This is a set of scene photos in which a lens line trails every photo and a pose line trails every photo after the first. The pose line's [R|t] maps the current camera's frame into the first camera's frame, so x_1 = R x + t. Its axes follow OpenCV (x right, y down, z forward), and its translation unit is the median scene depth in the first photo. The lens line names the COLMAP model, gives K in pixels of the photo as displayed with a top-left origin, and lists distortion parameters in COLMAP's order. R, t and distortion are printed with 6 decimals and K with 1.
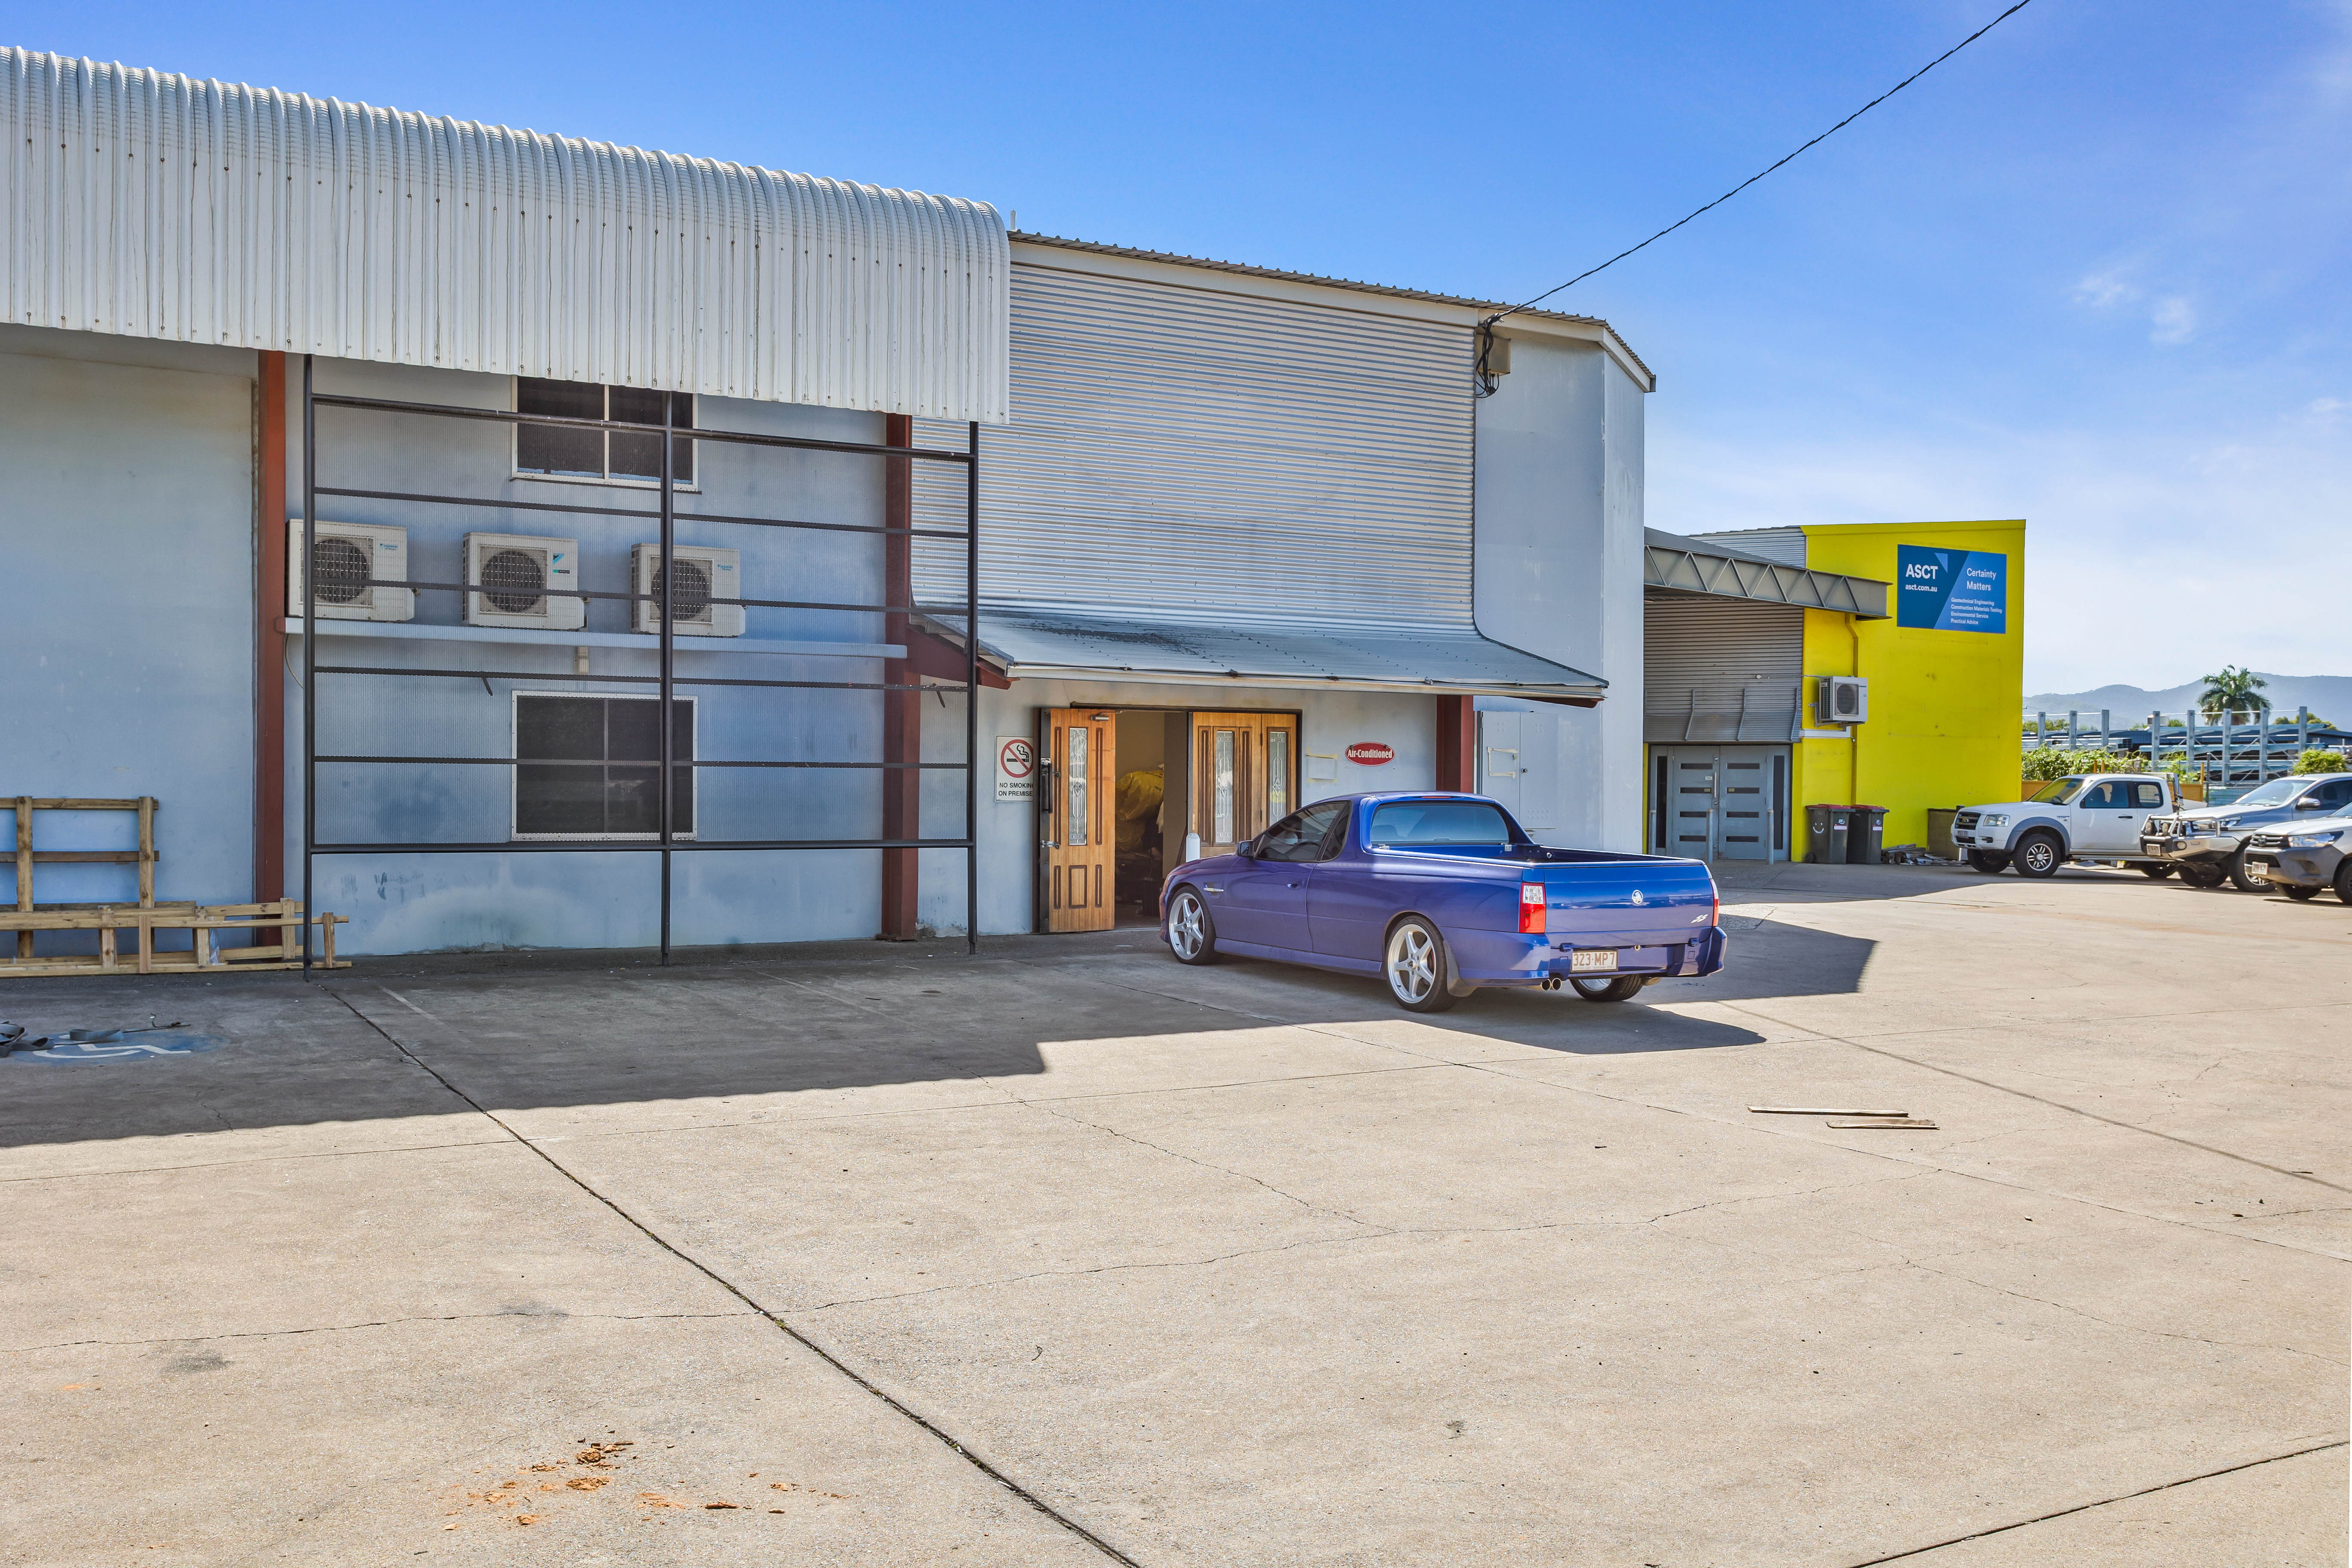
lens RADIAL K [[2204.9, 0, 1175.0], [0, 2204.9, 785.9], [0, 0, 1]] dist [0.001796, 0.000000]
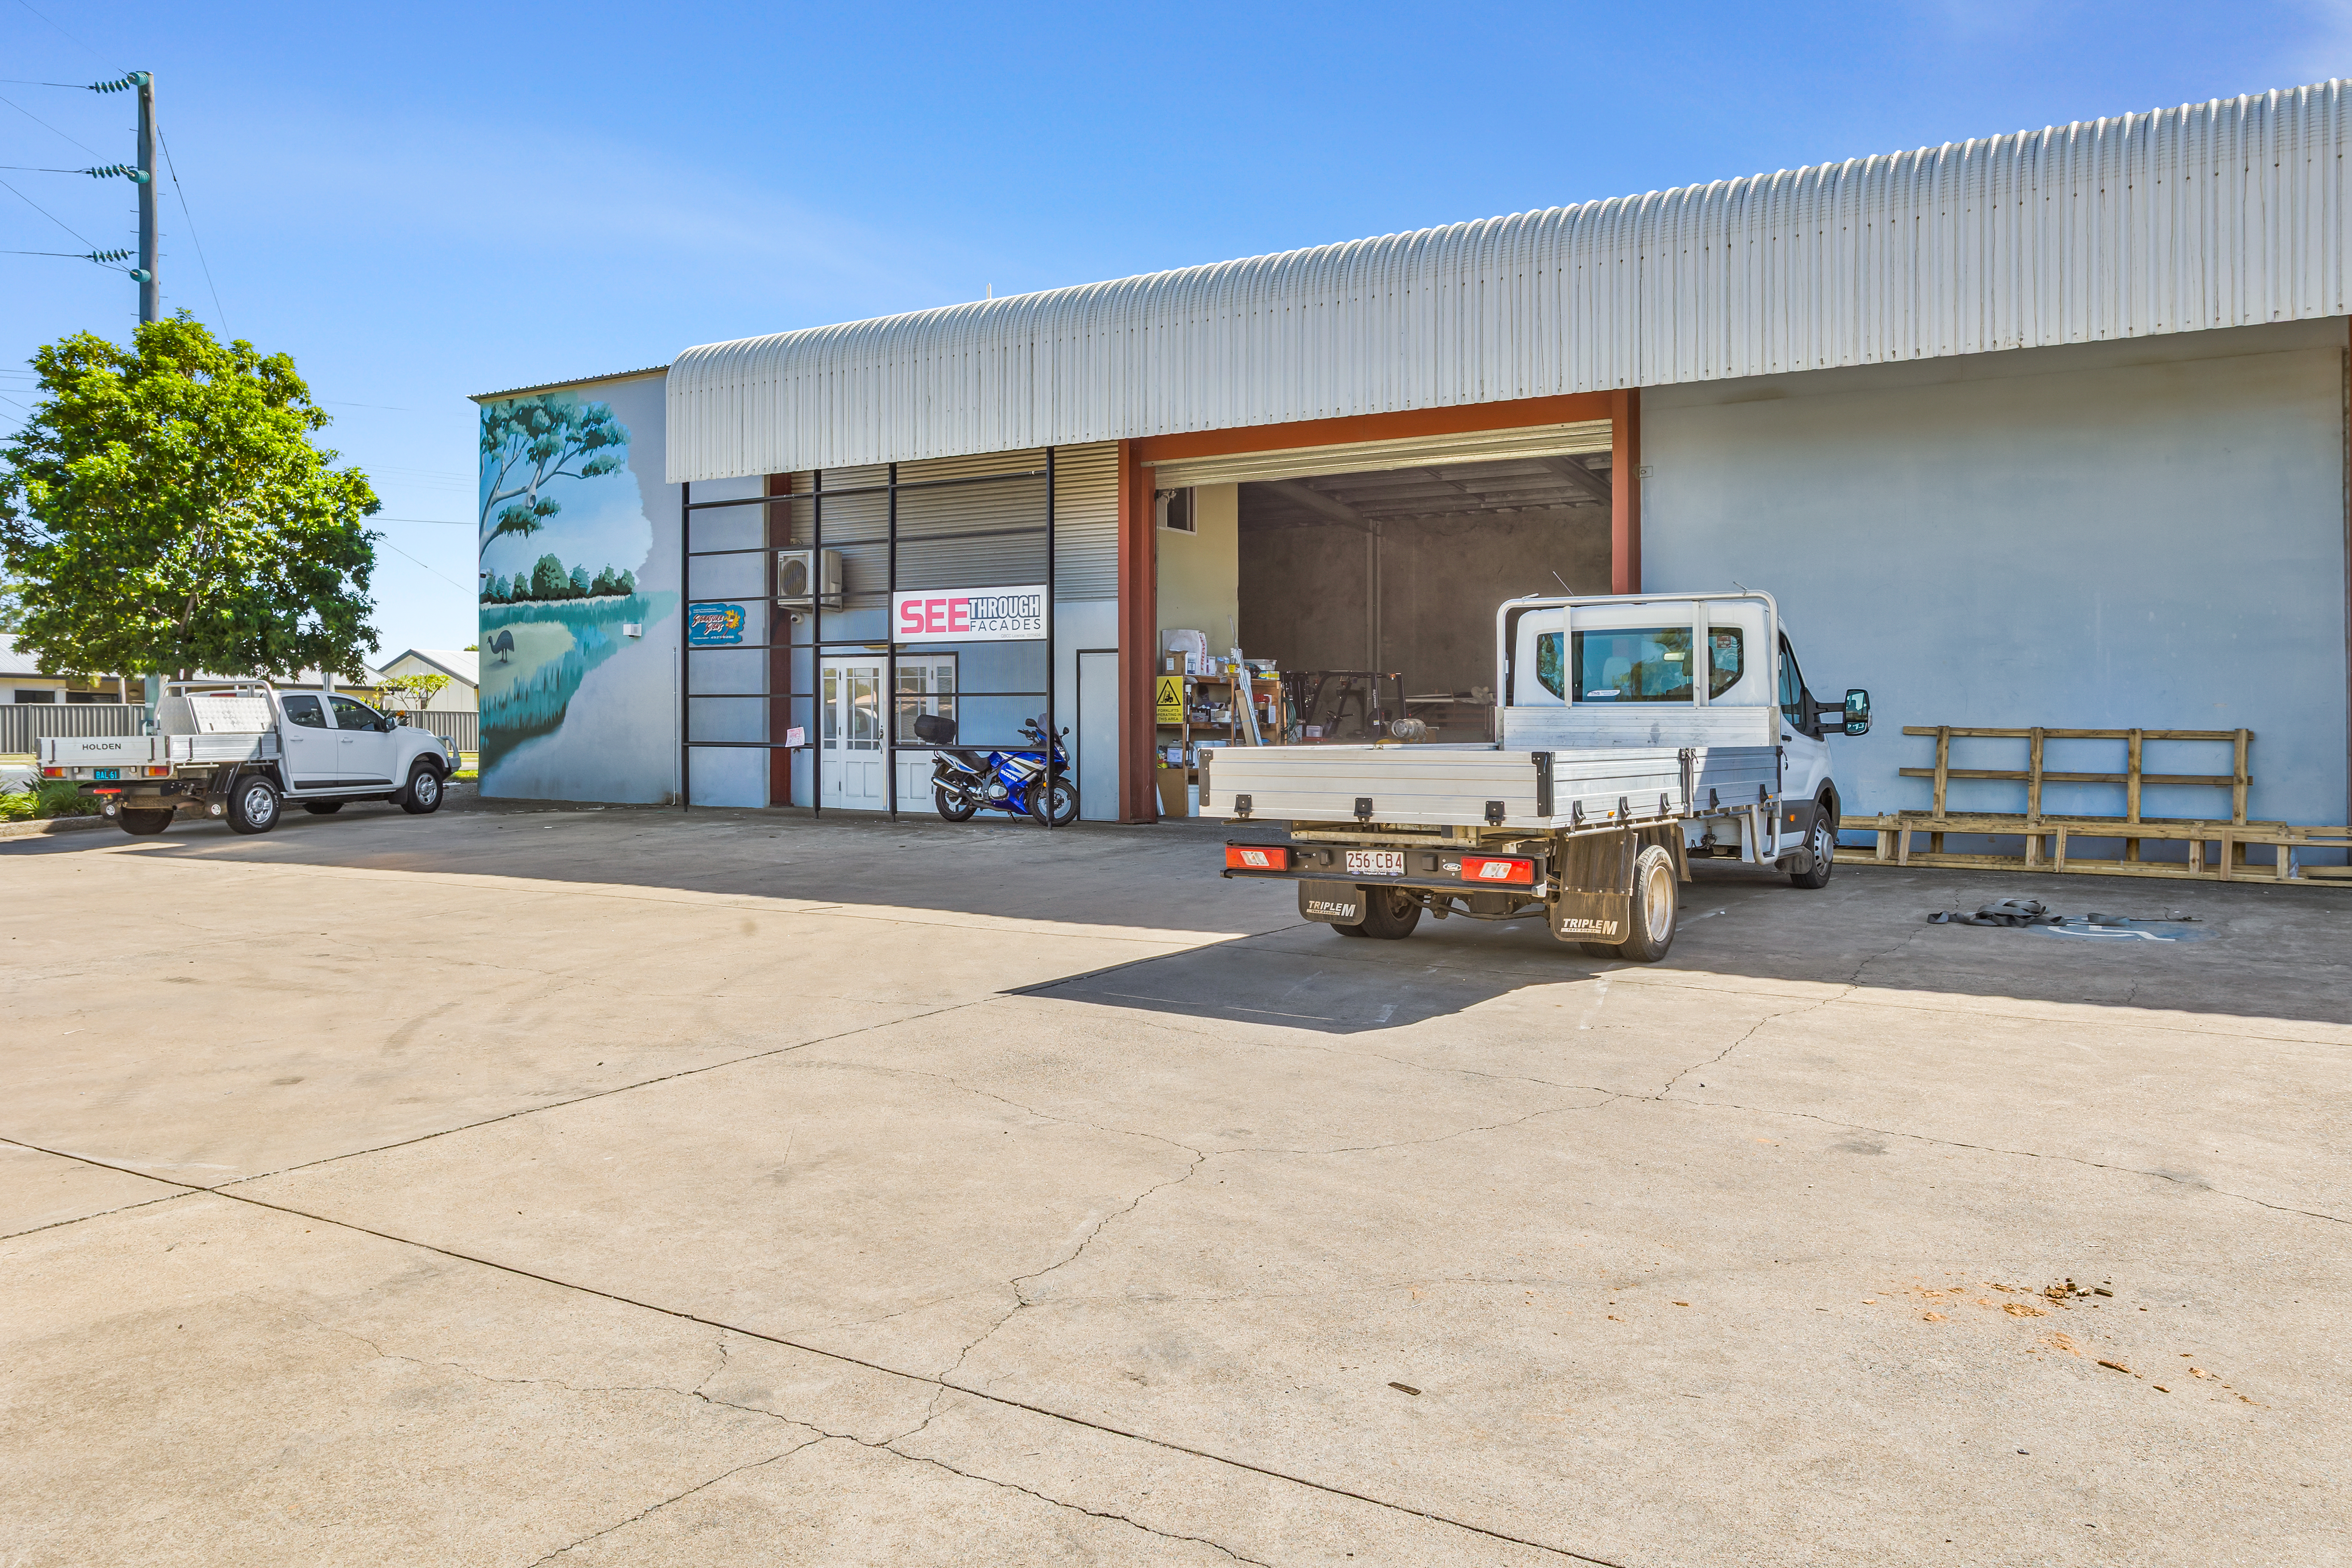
lens RADIAL K [[1758.0, 0, 1137.2], [0, 1758.0, 724.7], [0, 0, 1]] dist [0.000113, 0.000287]
pose [[0.416904, -0.008352, -0.908912, 0.137299], [-0.005962, 0.999911, -0.011923, 0.018626], [0.908931, 0.010390, 0.416817, 0.104037]]
